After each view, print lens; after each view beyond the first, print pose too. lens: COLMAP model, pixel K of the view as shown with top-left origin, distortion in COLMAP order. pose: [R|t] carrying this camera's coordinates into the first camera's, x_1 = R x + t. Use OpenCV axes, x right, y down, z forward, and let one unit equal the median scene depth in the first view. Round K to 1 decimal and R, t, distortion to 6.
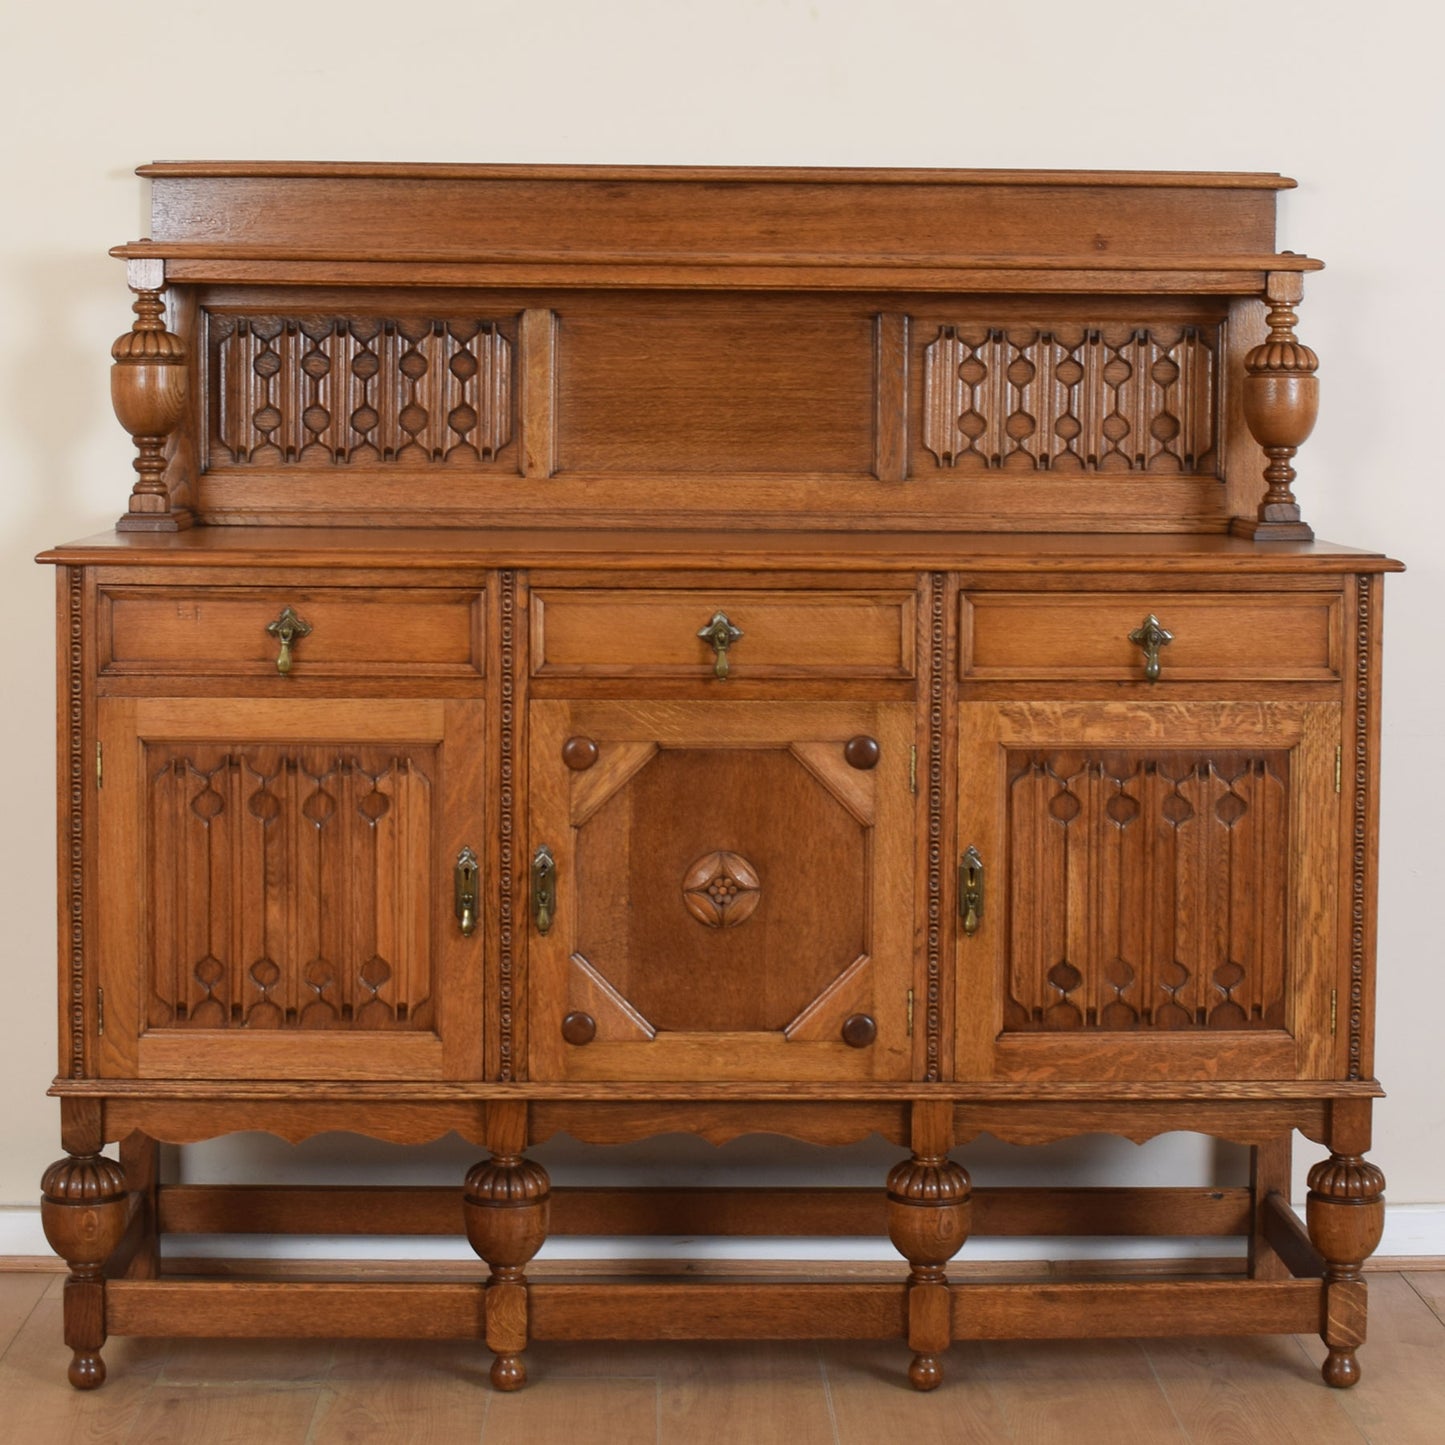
lens RADIAL K [[3182.0, 0, 720.6], [0, 3182.0, 542.6], [0, 0, 1]] dist [-0.066377, -0.127767]
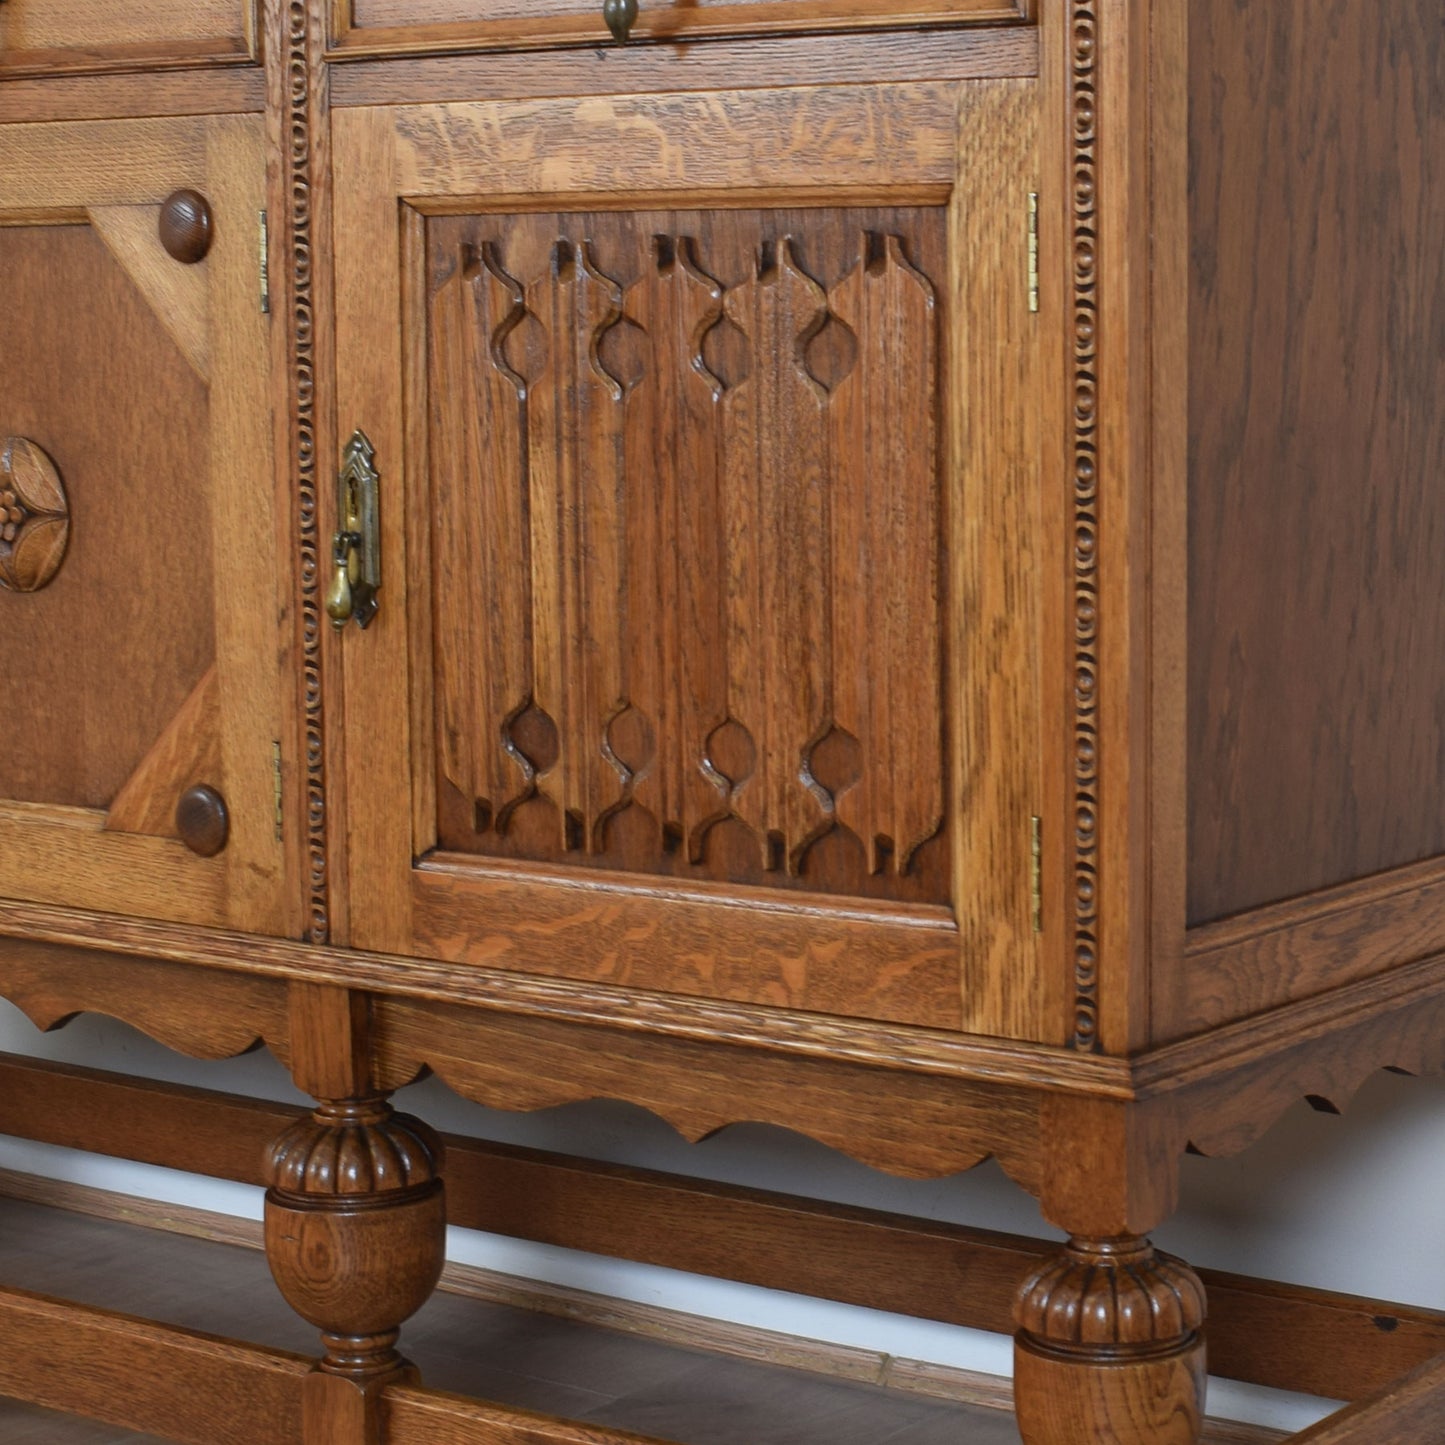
lens RADIAL K [[3973.4, 0, 724.5], [0, 3973.4, 855.1], [0, 0, 1]] dist [-0.160112, 0.637078]
pose [[0.763495, 0.083938, -0.640336, 0.482806], [-0.016722, 0.993755, 0.110327, 0.091939], [0.645597, -0.073526, 0.760130, 0.597695]]
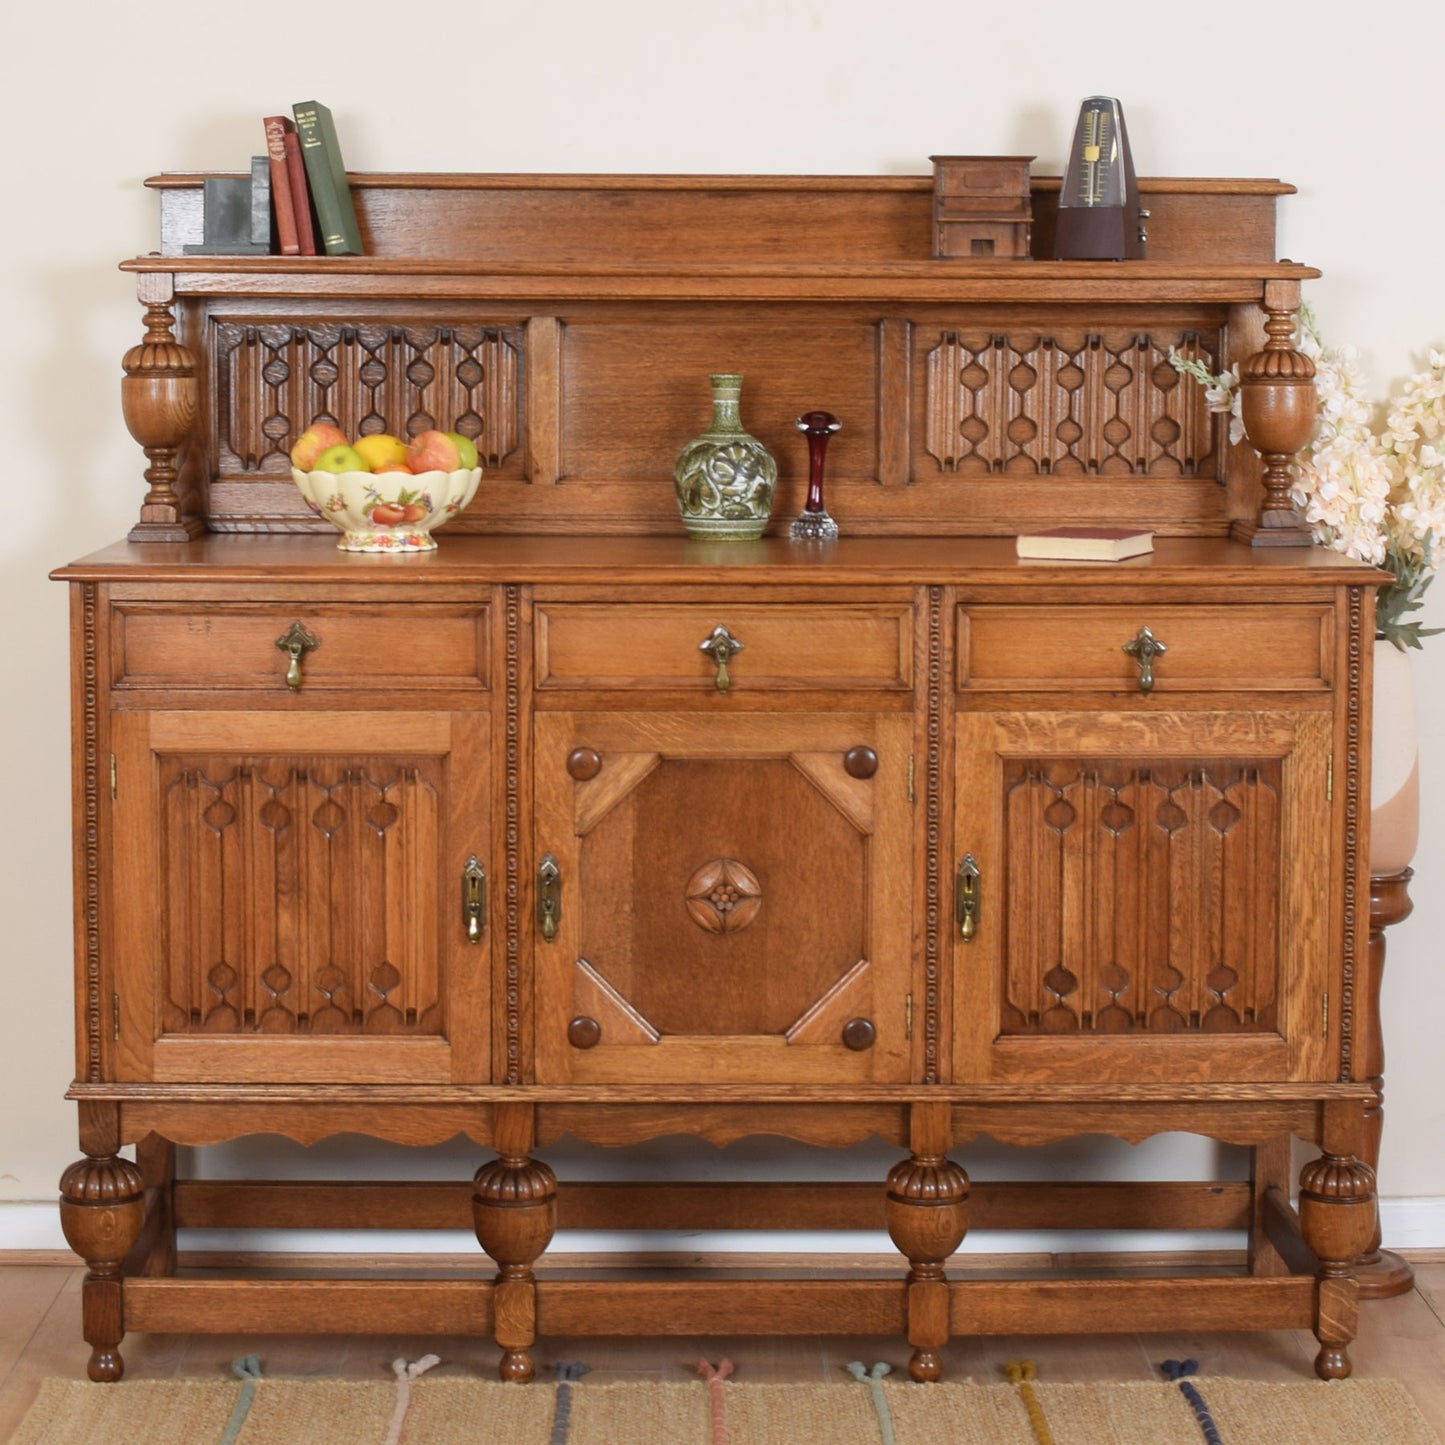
lens RADIAL K [[3311.6, 0, 718.5], [0, 3311.6, 553.9], [0, 0, 1]] dist [-0.070151, -0.109205]
pose [[0.999931, -0.003014, -0.011361, 0.011086], [0.003302, 0.999673, 0.025372, -0.027661], [0.011280, -0.025408, 0.999614, -0.058102]]
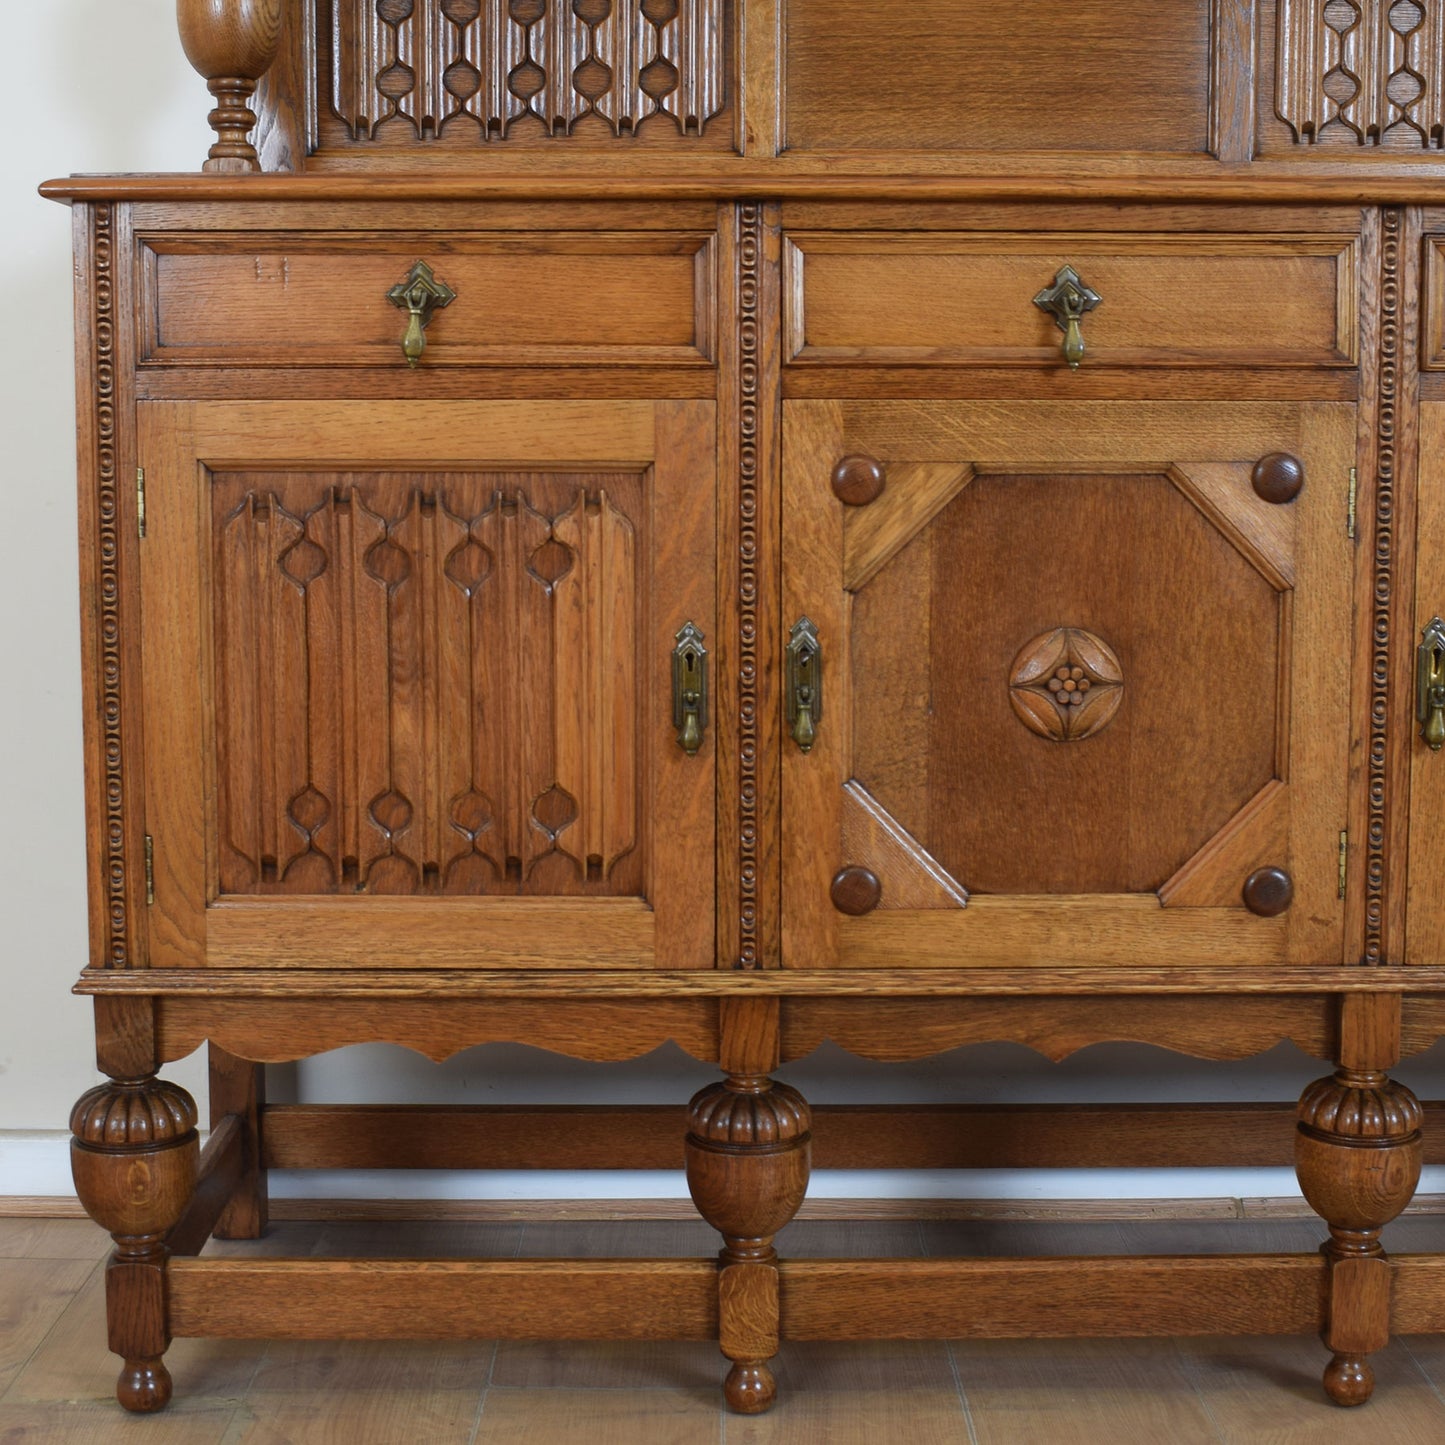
lens RADIAL K [[2395.6, 0, 748.1], [0, 2395.6, 666.4], [0, 0, 1]] dist [-0.075789, -0.054393]
pose [[0.999920, -0.005489, -0.011378, -0.061303], [0.006026, 0.998844, 0.047689, 0.080500], [0.011103, -0.047753, 0.998797, 0.490880]]
